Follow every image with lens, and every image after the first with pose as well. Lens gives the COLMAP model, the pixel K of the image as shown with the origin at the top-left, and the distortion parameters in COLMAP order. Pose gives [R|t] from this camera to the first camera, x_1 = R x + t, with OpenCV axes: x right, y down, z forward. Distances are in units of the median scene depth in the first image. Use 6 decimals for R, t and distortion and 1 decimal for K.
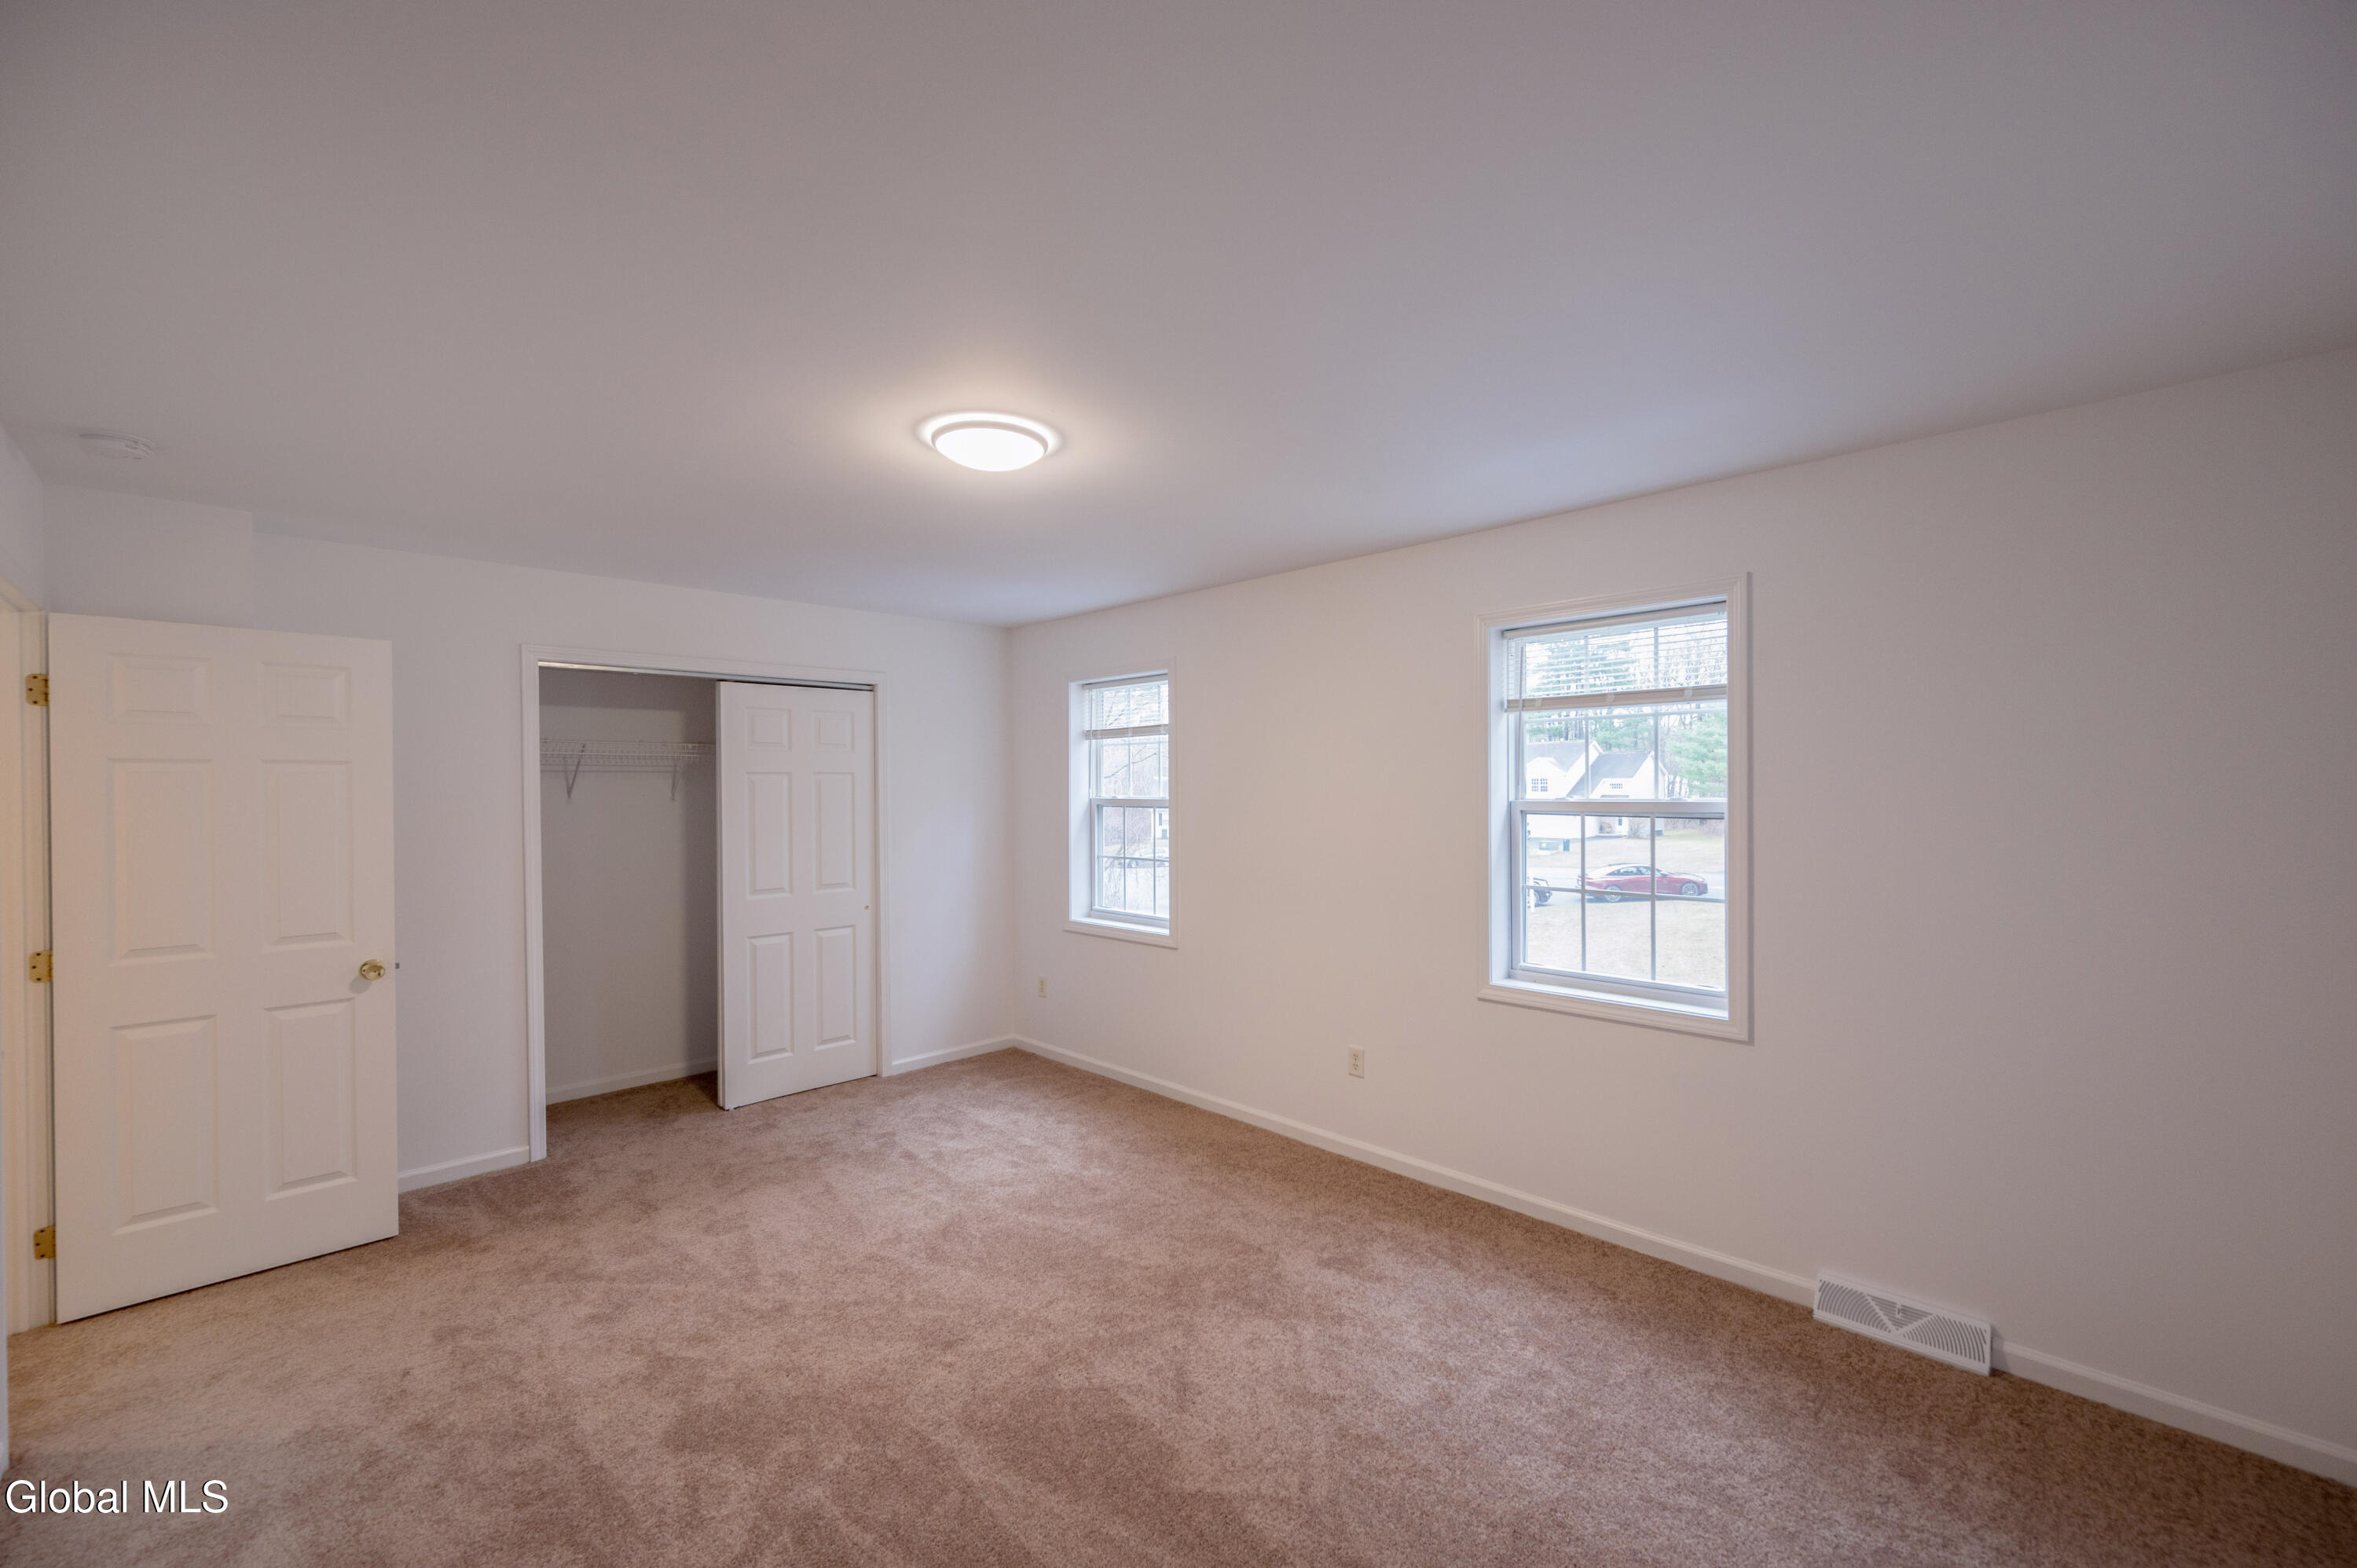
lens RADIAL K [[975.0, 0, 1181.4], [0, 975.0, 784.2], [0, 0, 1]] dist [-0.000586, -0.000265]
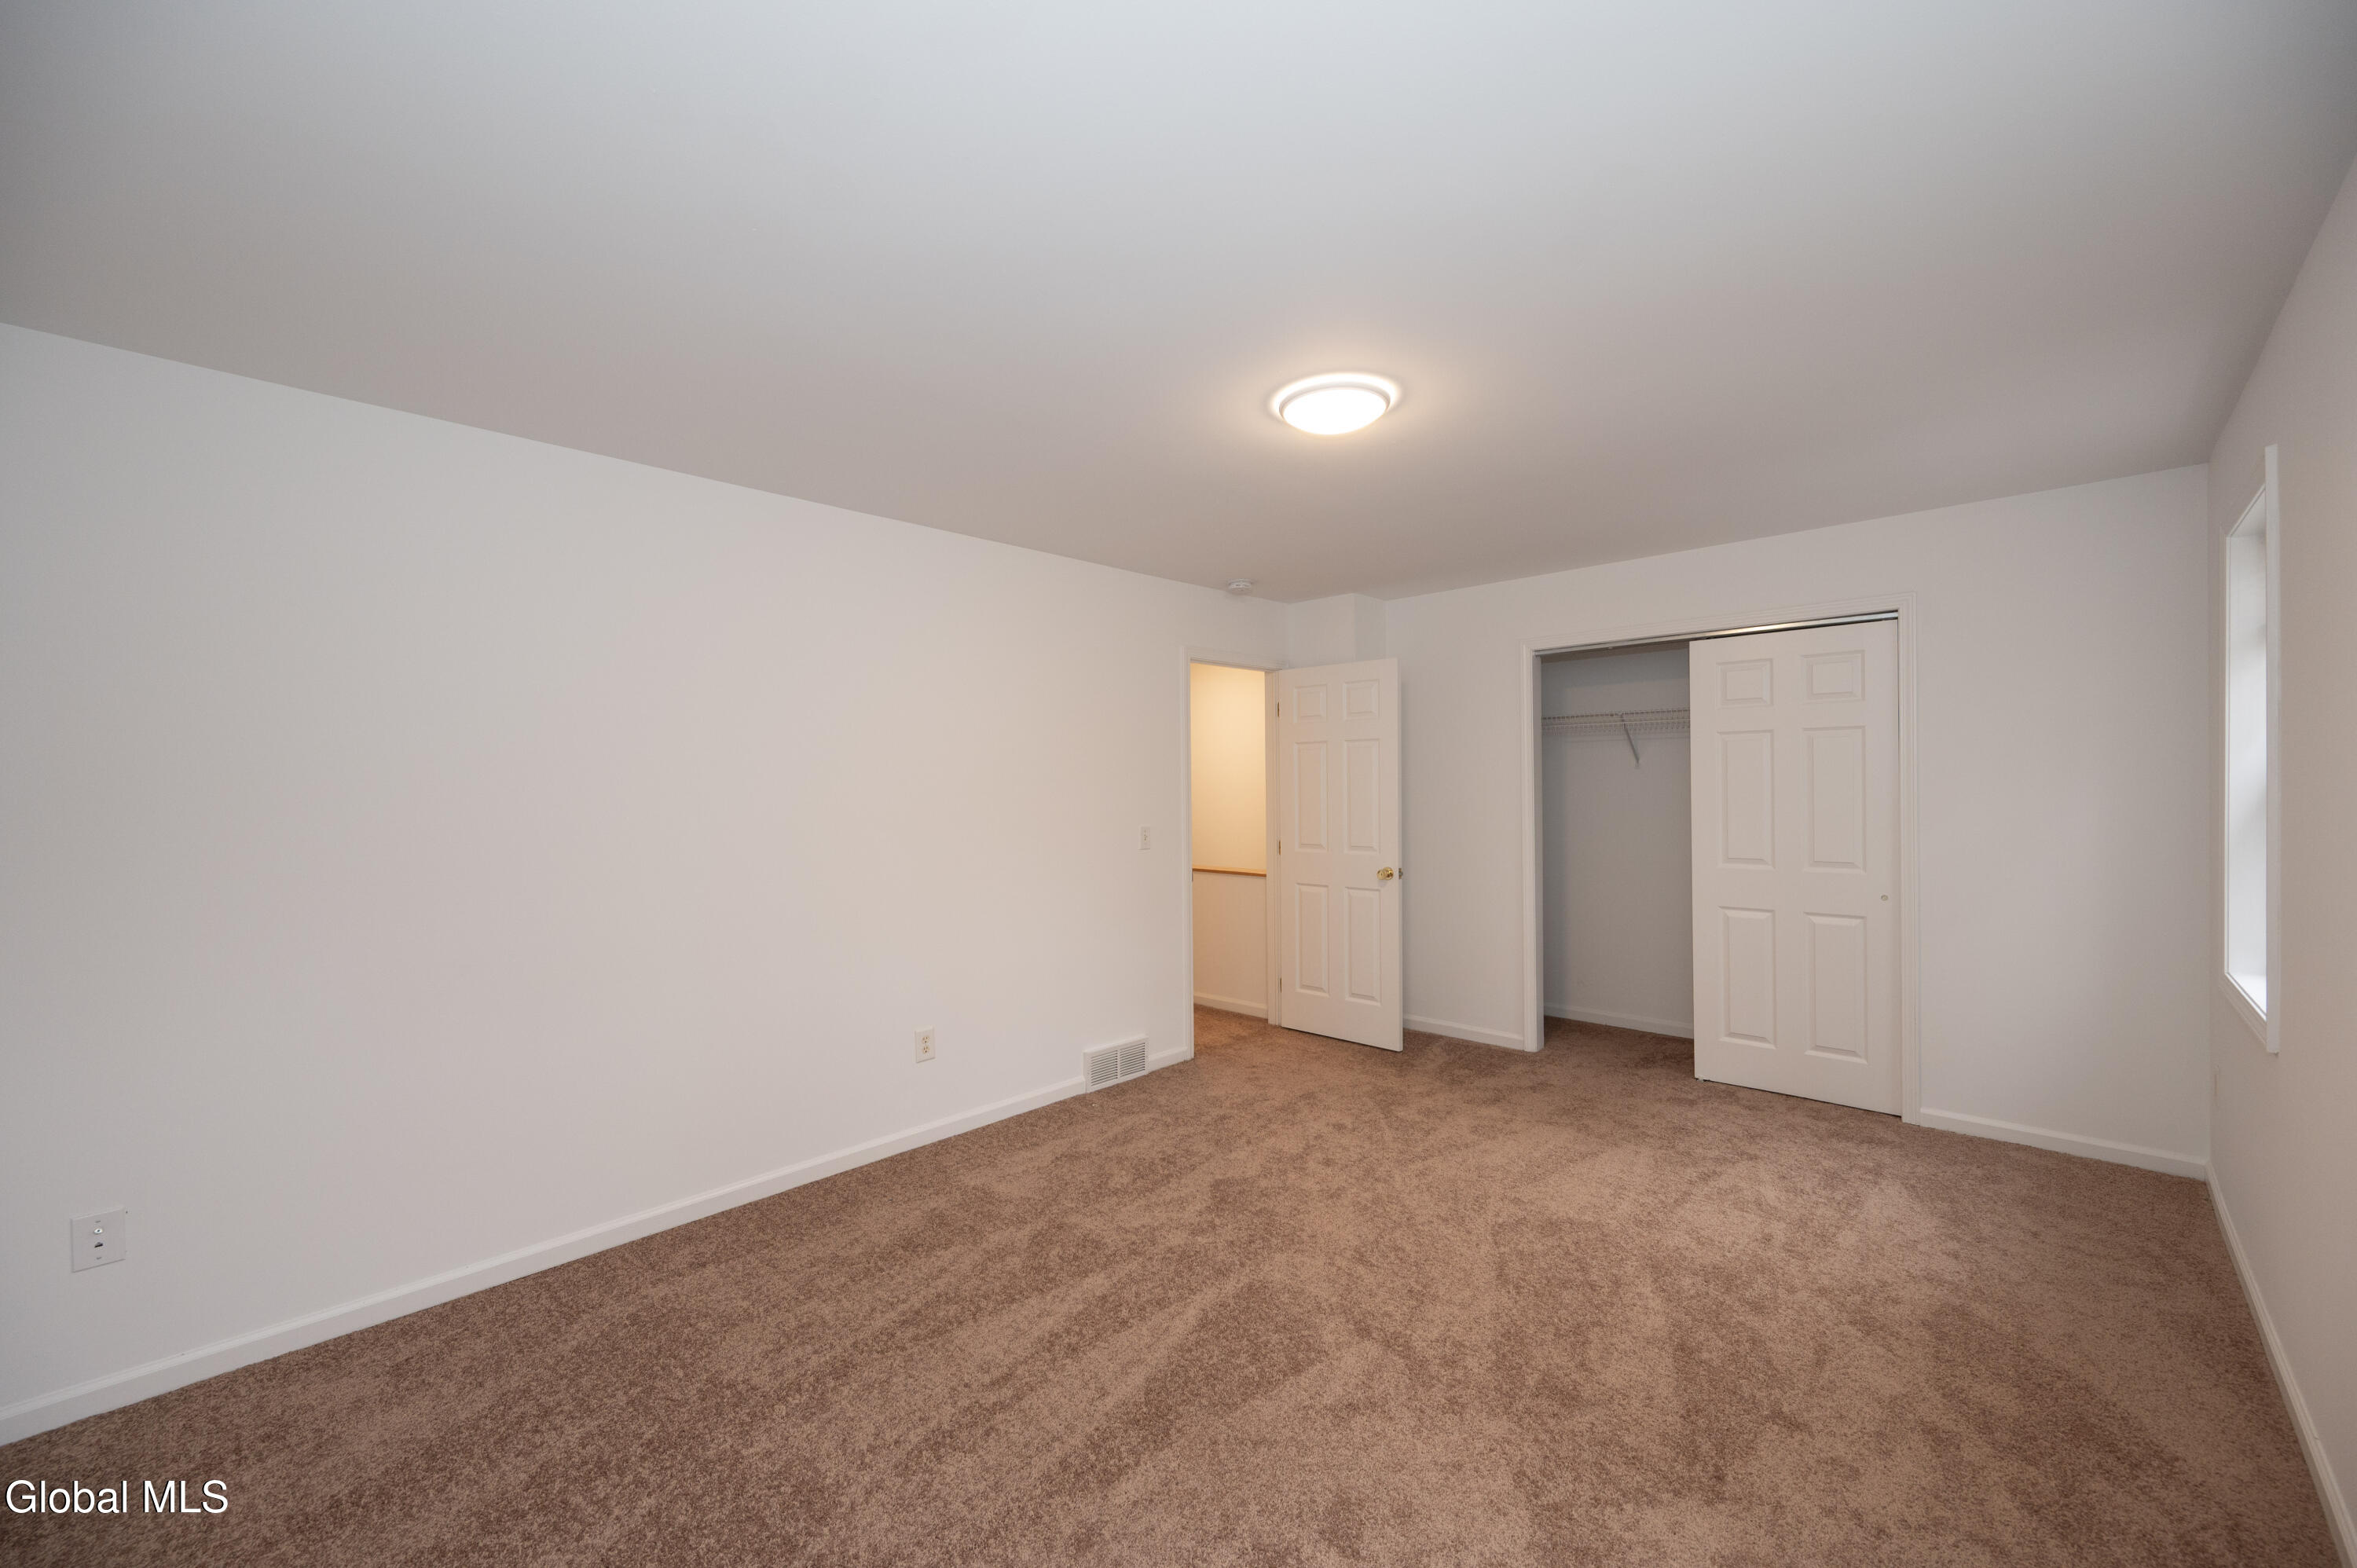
lens RADIAL K [[931.7, 0, 1178.8], [0, 931.7, 795.3], [0, 0, 1]] dist [0.000892, 0.000012]
pose [[0.015338, 0.014932, -0.999771, 0.551620], [0.011853, 0.999816, 0.015115, 0.035169], [0.999812, -0.012082, 0.015158, 0.565460]]
